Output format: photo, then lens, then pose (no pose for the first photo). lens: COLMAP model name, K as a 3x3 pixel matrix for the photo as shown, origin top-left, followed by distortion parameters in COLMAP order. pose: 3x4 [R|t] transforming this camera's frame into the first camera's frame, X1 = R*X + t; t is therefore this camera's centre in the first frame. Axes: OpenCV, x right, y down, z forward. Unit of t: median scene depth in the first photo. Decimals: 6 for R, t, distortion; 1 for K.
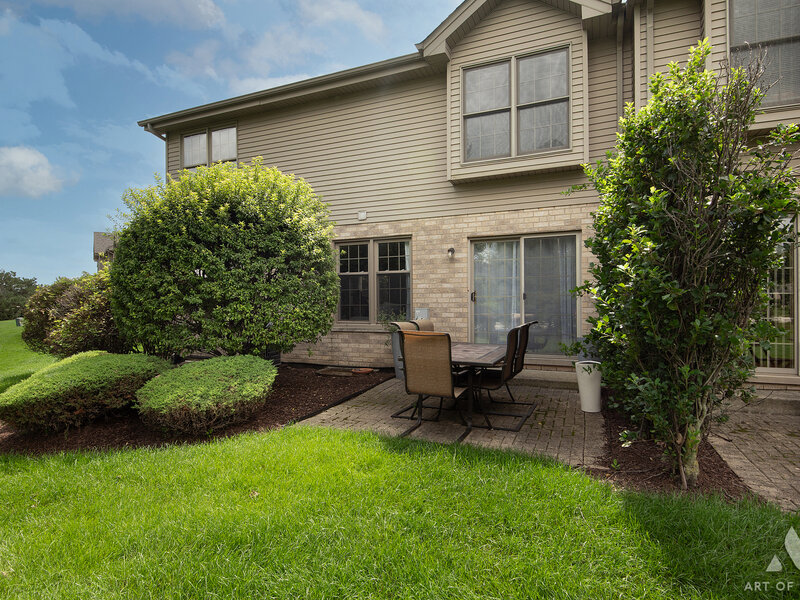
lens RADIAL K [[437.1, 0, 400.0], [0, 437.1, 300.0], [0, 0, 1]] dist [-0.000525, -0.000896]
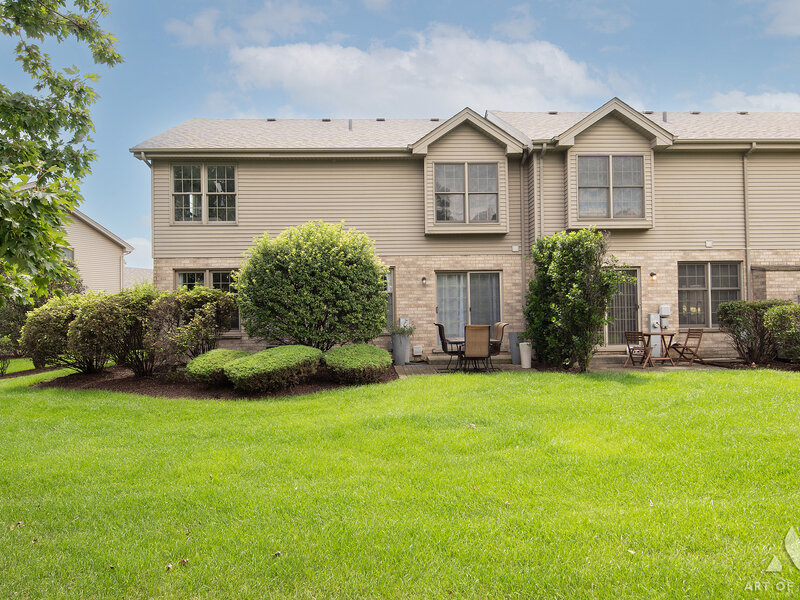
lens RADIAL K [[534.2, 0, 400.0], [0, 534.2, 300.0], [0, 0, 1]] dist [0.000506, 0.000056]
pose [[0.906672, 0.007145, 0.421776, -0.768781], [0.005523, 0.999570, -0.028806, 0.011995], [-0.421801, 0.028447, 0.906242, -0.657648]]
